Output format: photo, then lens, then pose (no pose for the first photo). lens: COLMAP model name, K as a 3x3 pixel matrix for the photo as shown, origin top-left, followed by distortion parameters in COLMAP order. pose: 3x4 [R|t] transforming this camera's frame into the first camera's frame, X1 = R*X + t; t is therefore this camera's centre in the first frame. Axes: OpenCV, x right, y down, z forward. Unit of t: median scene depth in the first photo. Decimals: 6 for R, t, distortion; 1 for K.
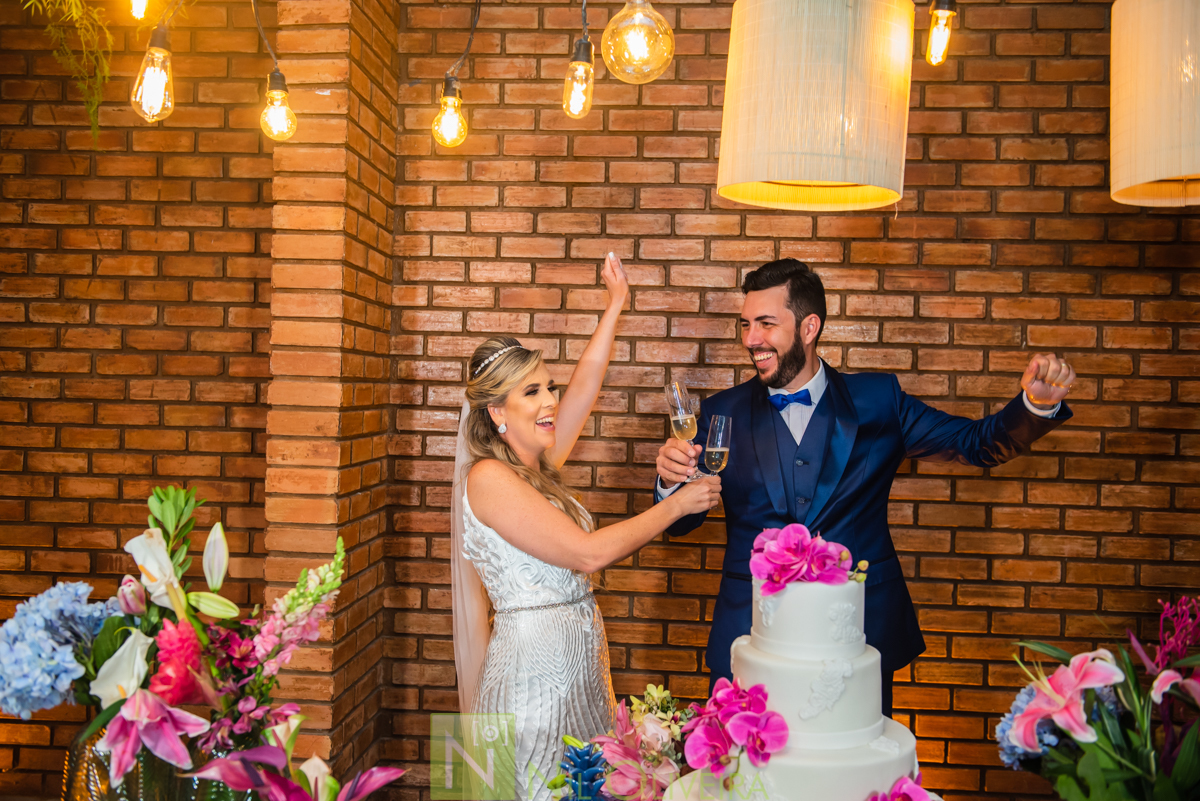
lens RADIAL K [[1123.0, 0, 597.8], [0, 1123.0, 402.5], [0, 0, 1]] dist [0.020667, 0.000000]
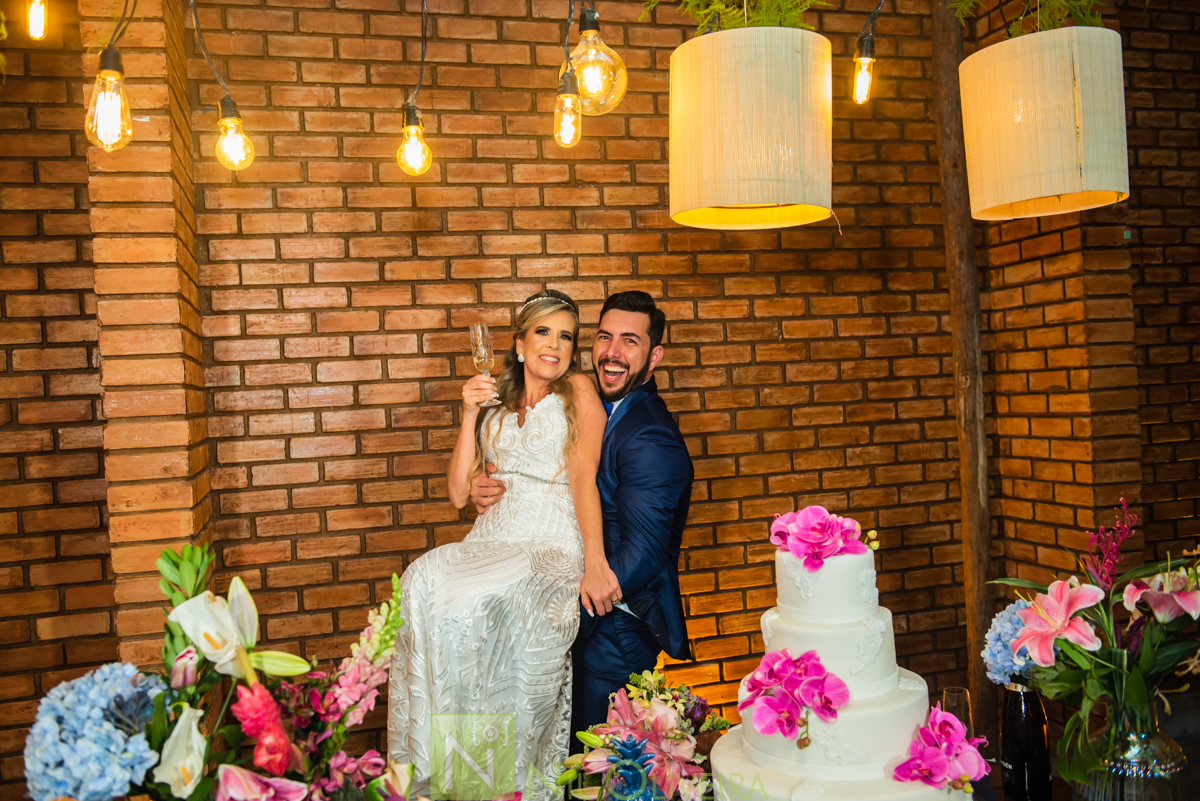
lens RADIAL K [[1031.0, 0, 601.1], [0, 1031.0, 402.4], [0, 0, 1]] dist [-0.004744, -0.000807]
pose [[0.935930, -0.082121, 0.342477, -0.175830], [0.082852, 0.996483, 0.012521, -0.012720], [-0.342301, 0.016656, 0.939443, 0.044621]]
